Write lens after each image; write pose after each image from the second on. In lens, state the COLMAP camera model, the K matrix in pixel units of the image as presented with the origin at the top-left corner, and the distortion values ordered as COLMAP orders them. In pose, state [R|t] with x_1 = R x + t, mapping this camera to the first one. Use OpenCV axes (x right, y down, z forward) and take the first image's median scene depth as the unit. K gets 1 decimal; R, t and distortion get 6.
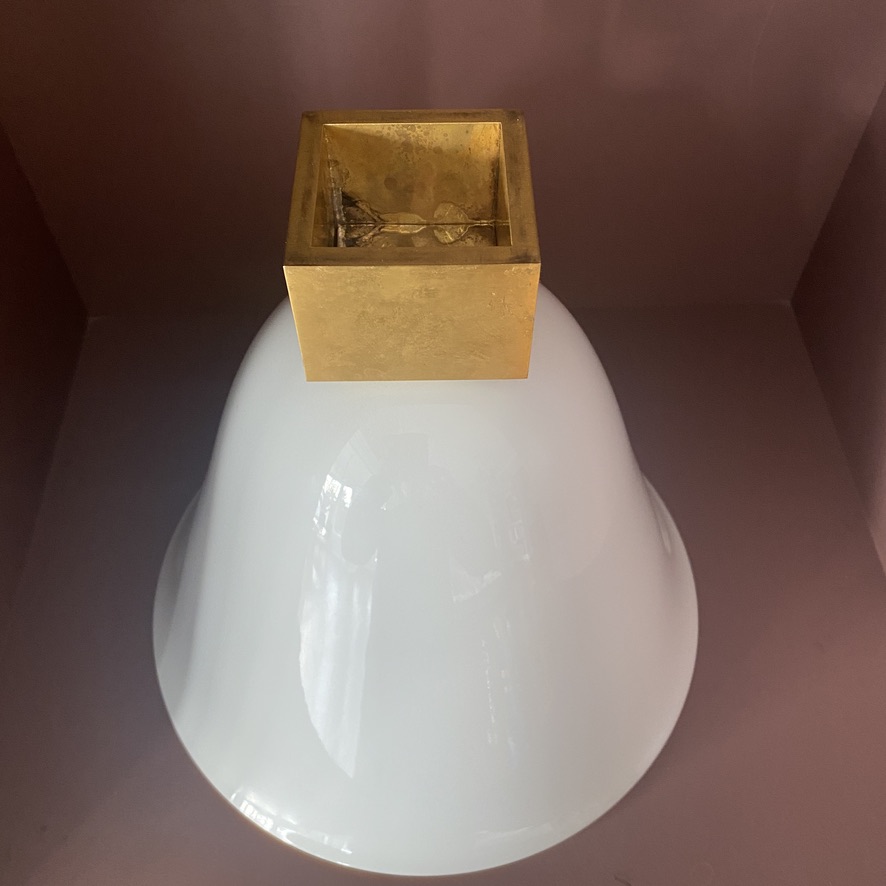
lens RADIAL K [[911.3, 0, 441.9], [0, 911.3, 443.3], [0, 0, 1]] dist [-0.021513, 0.000000]
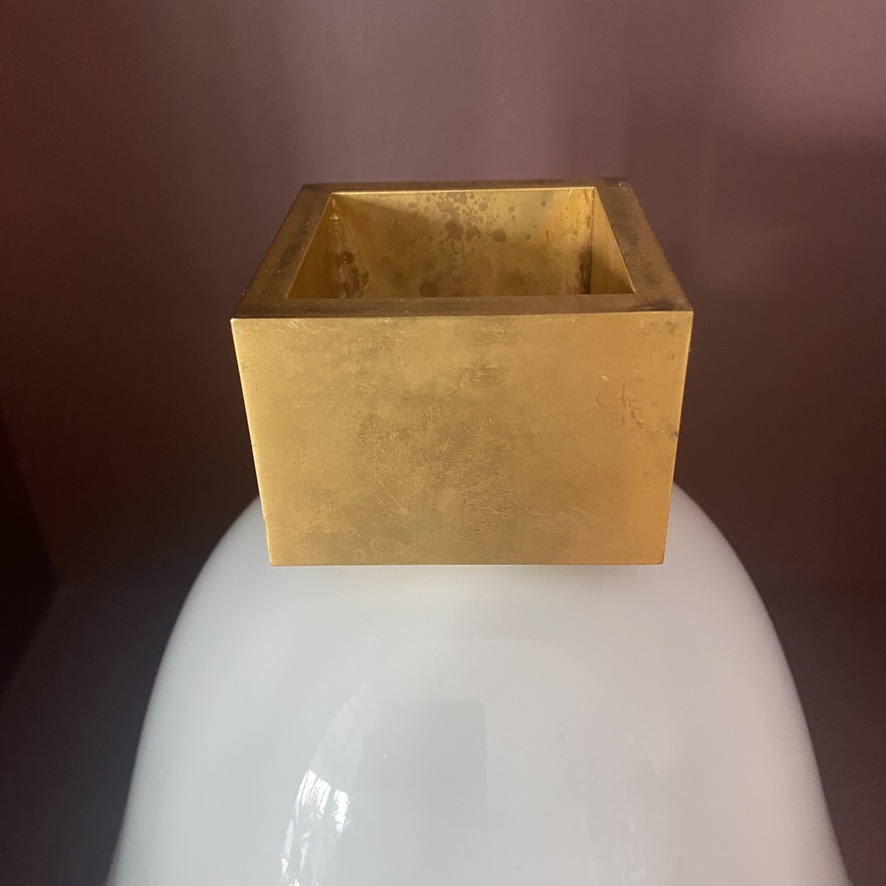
lens RADIAL K [[855.8, 0, 440.0], [0, 855.8, 442.5], [0, 0, 1]] dist [0.088188, 0.000000]
pose [[0.998474, 0.002502, -0.055168, -0.013362], [-0.024710, 0.913634, -0.405787, 0.081014], [0.049387, 0.406531, 0.912301, 0.495135]]
